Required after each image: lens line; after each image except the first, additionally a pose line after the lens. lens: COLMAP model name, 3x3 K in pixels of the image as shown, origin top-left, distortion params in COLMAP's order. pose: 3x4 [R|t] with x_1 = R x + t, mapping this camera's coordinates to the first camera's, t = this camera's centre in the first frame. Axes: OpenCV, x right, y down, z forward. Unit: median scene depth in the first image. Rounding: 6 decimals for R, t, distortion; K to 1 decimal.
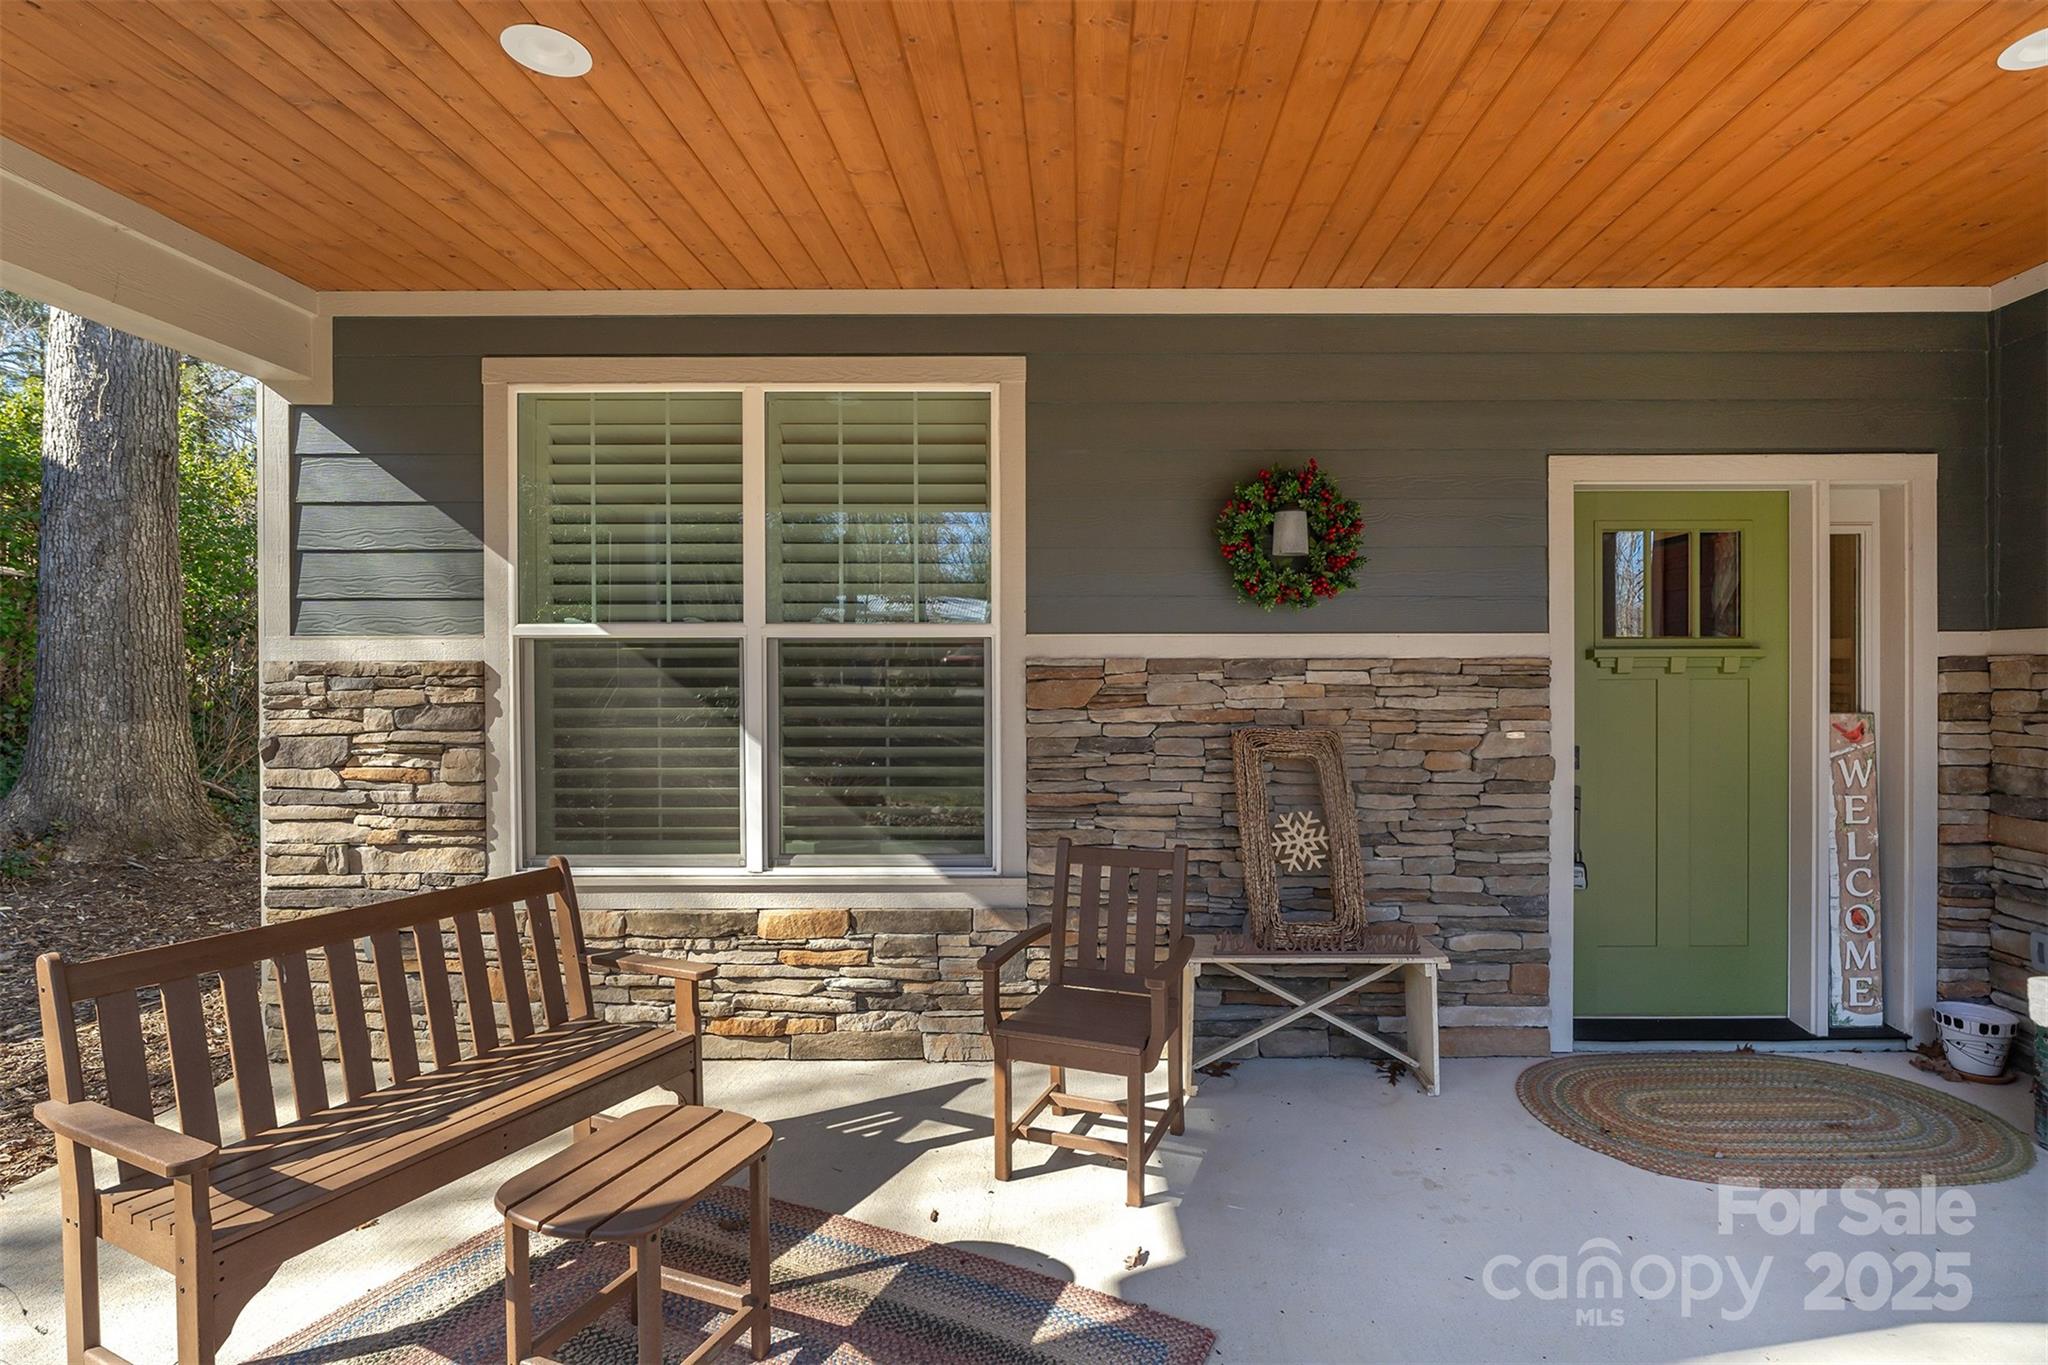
lens RADIAL K [[1015.9, 0, 1074.9], [0, 1015.9, 678.3], [0, 0, 1]] dist [-0.001969, -0.000134]
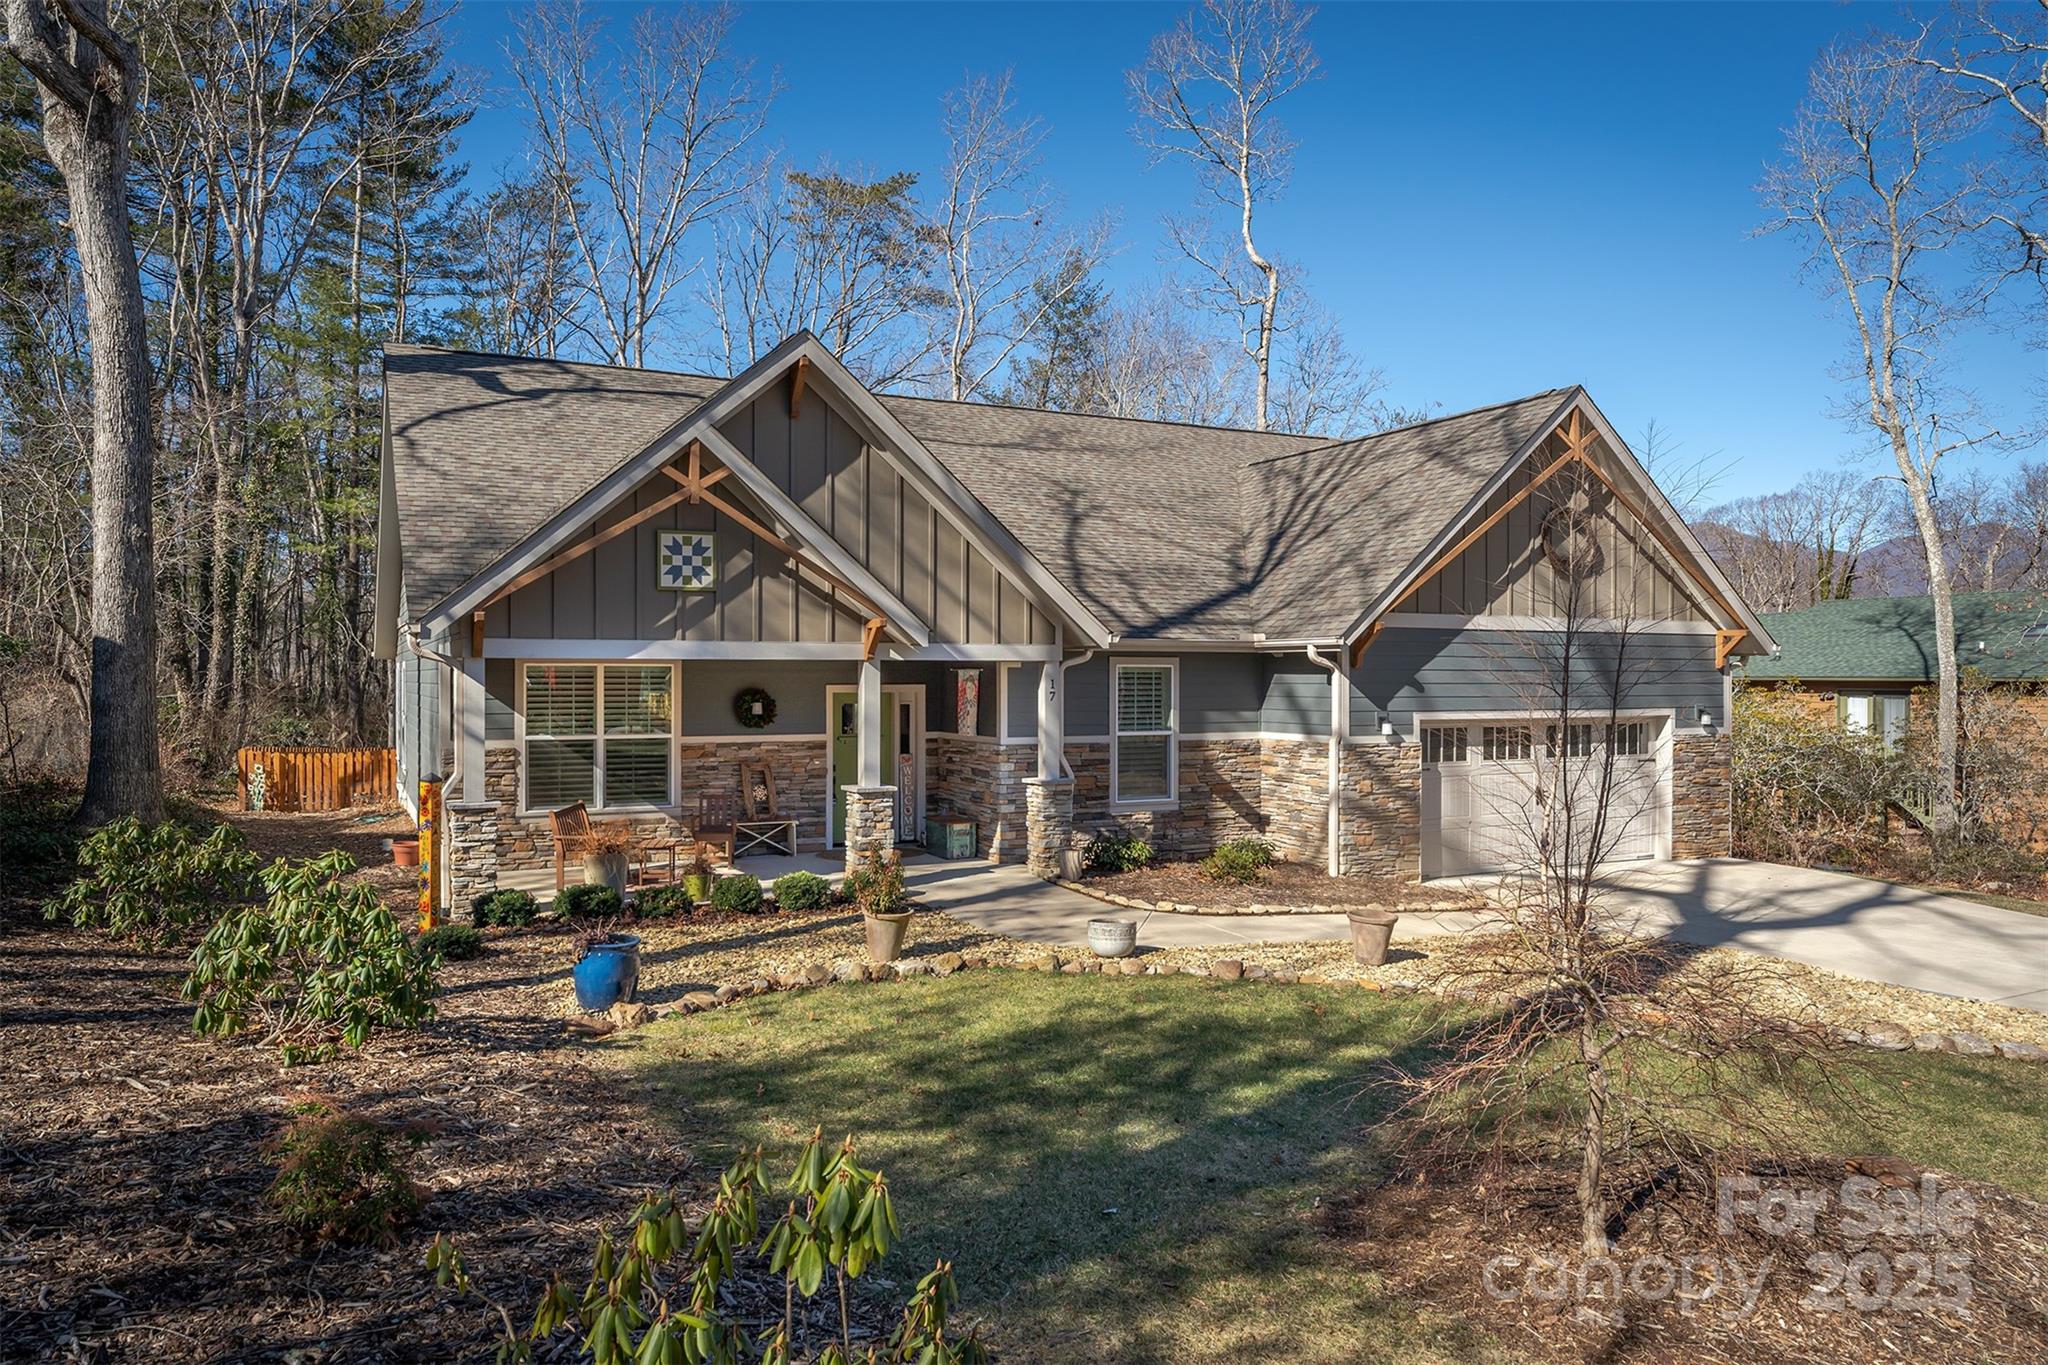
lens RADIAL K [[1349.5, 0, 1001.0], [0, 1349.5, 679.7], [0, 0, 1]] dist [0.001640, -0.002237]
pose [[0.890755, 0.002820, 0.454475, -1.165063], [-0.002907, 0.999996, -0.000508, -0.237533], [-0.454475, -0.000868, 0.890759, -3.569807]]
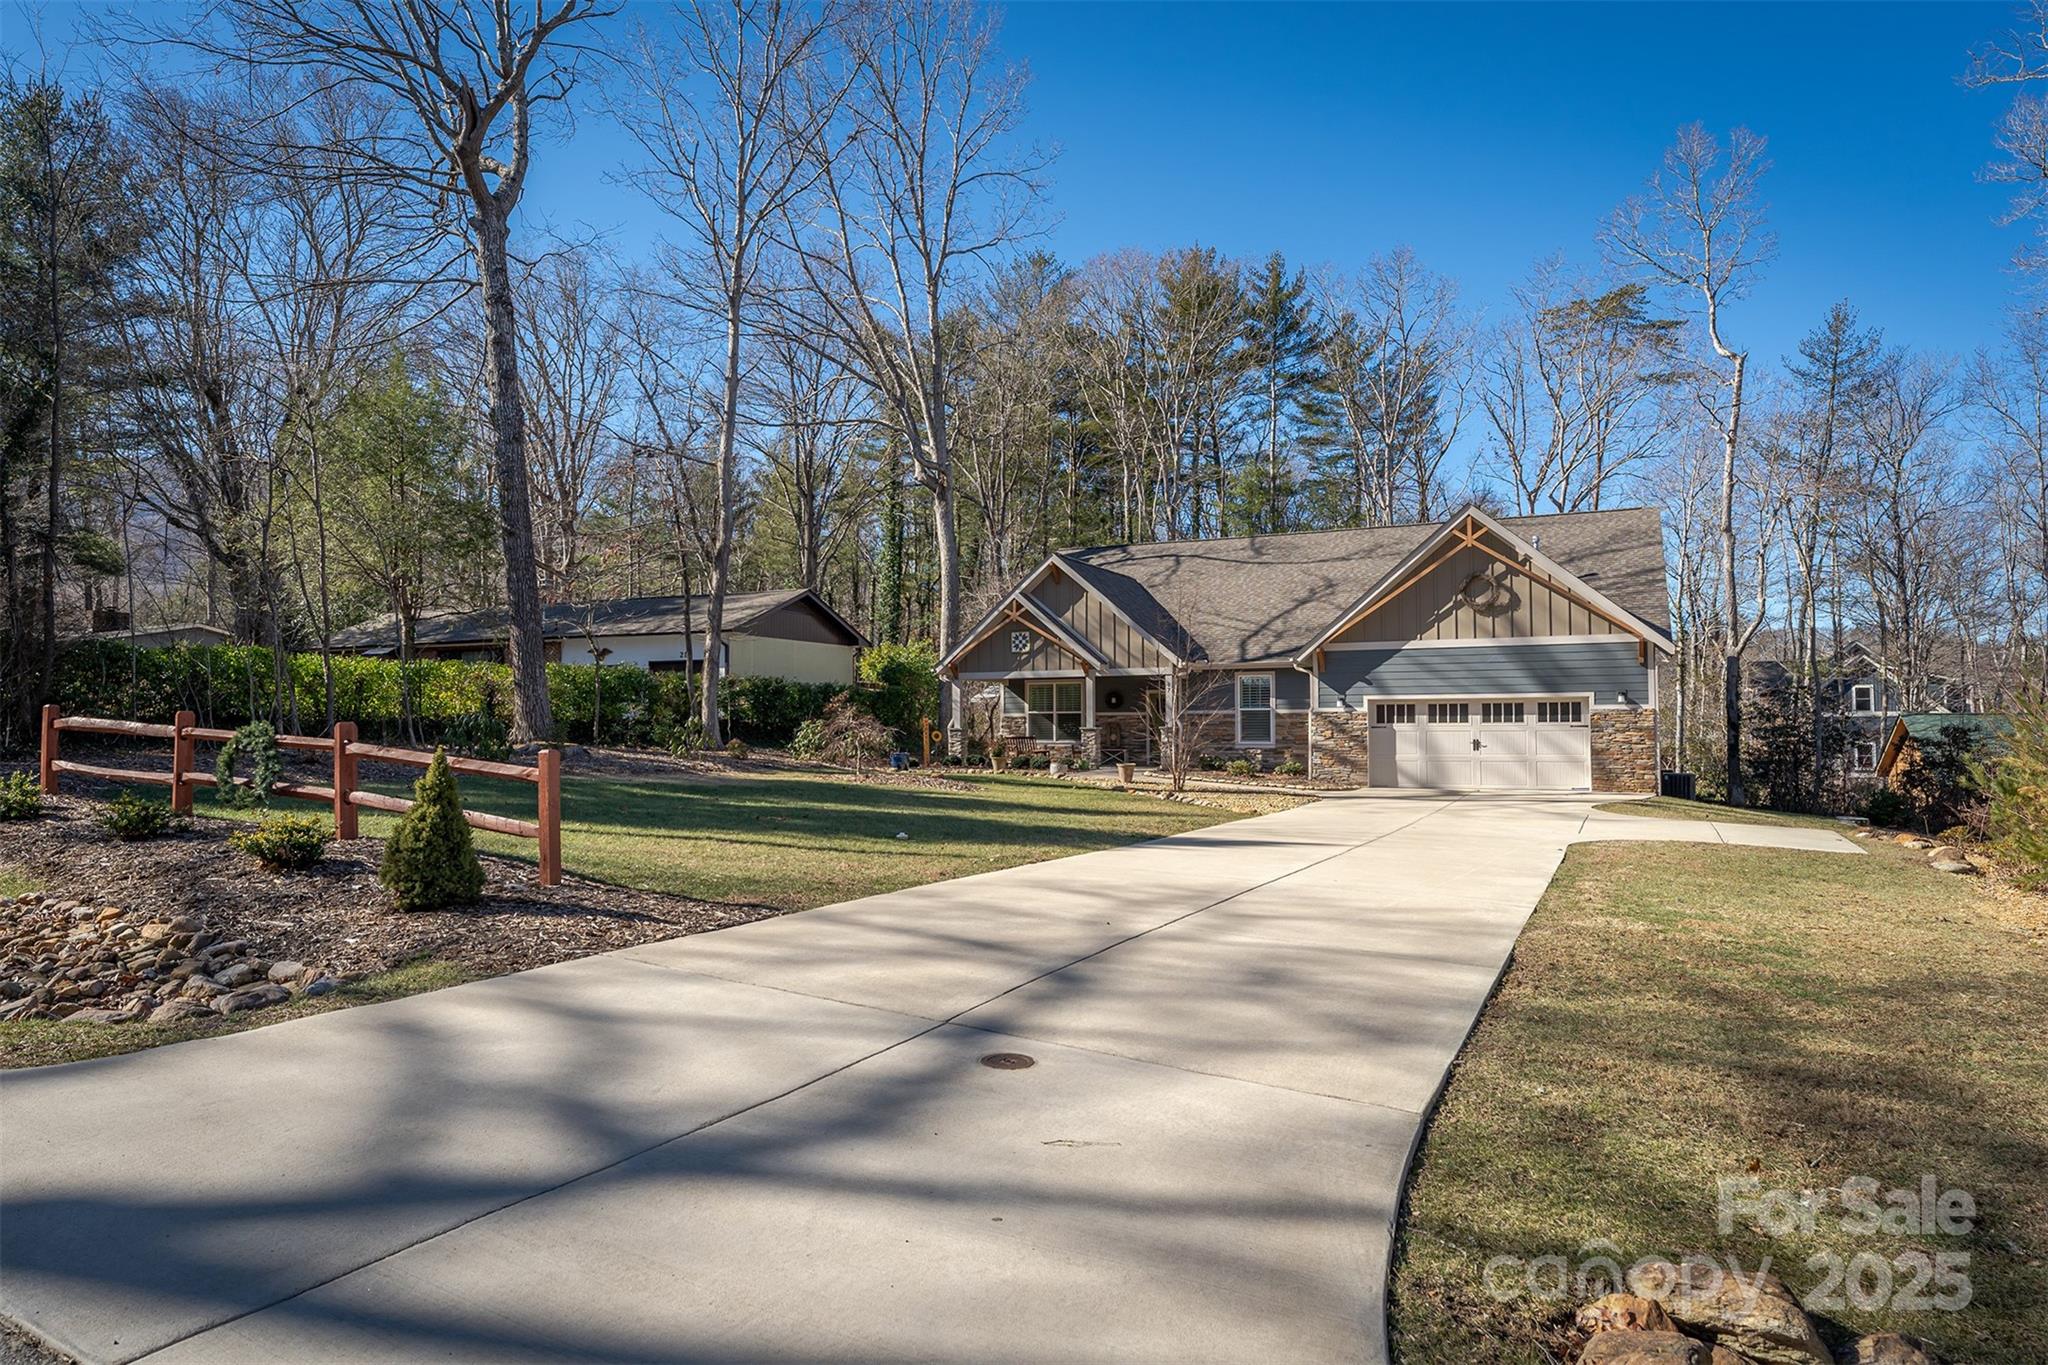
lens RADIAL K [[1306.8, 0, 1002.2], [0, 1306.8, 657.1], [0, 0, 1]] dist [0.001401, 0.000463]
pose [[0.900909, -0.025474, -0.433259, 3.933800], [0.000479, 0.998334, -0.057702, 0.116938], [0.434007, 0.051776, 0.899420, -8.805327]]
